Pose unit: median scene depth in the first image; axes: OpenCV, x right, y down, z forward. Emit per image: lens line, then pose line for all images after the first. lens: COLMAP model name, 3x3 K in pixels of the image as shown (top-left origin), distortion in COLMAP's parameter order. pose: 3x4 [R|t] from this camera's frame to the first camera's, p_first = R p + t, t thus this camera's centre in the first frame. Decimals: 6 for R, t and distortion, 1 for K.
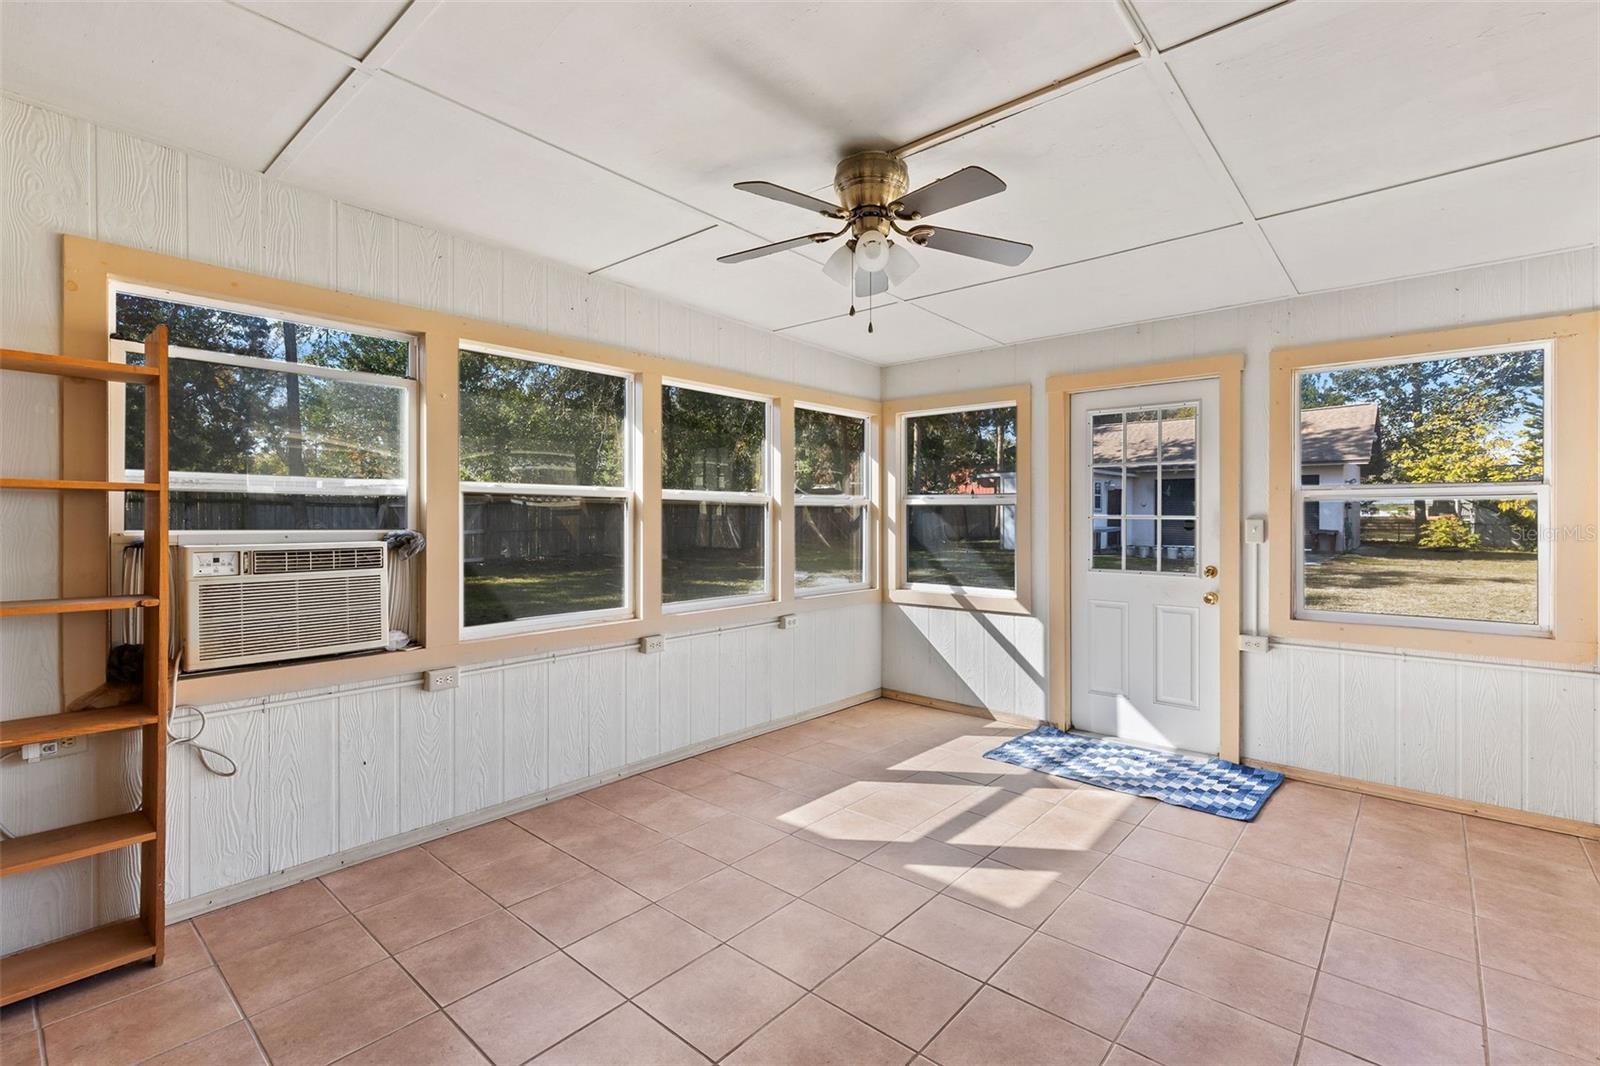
lens RADIAL K [[728.3, 0, 813.8], [0, 728.3, 516.9], [0, 0, 1]] dist [0.009781, -0.003417]
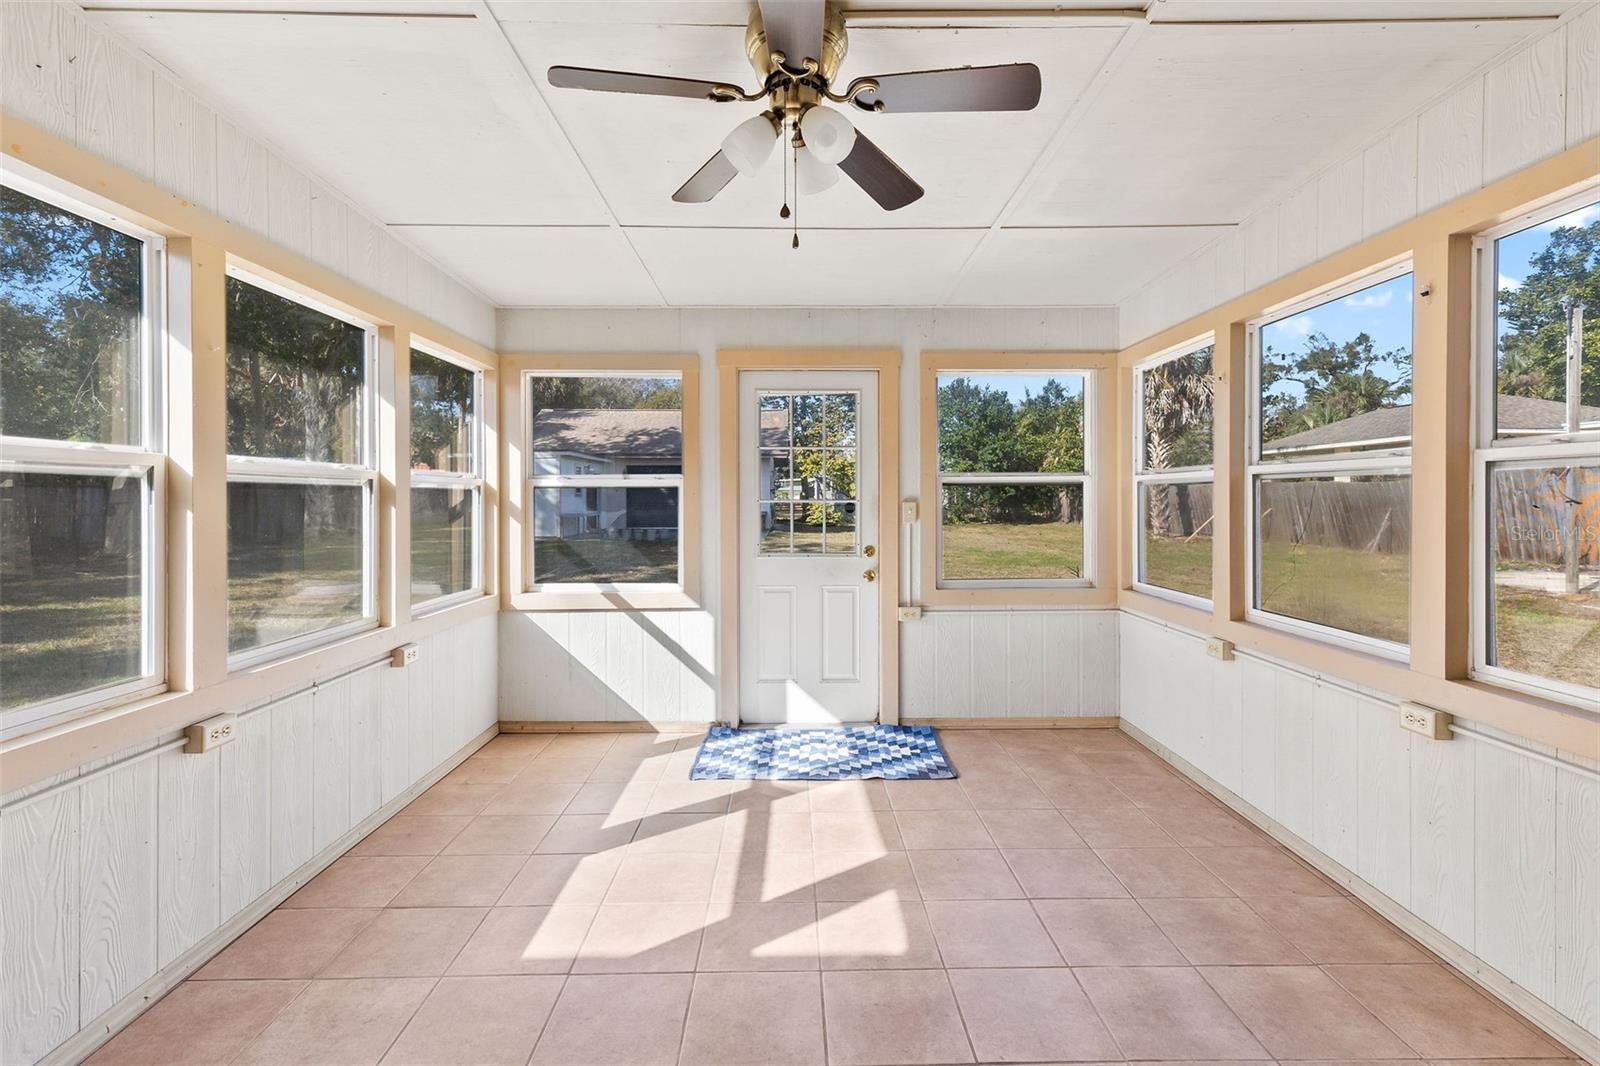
lens RADIAL K [[728.3, 0, 805.1], [0, 728.3, 500.2], [0, 0, 1]] dist [0.009781, -0.003417]
pose [[0.745500, -0.003335, 0.666498, -0.251110], [0.004473, 0.999990, 0.000000, 0.000176], [-0.666491, 0.002981, 0.745507, 0.280307]]
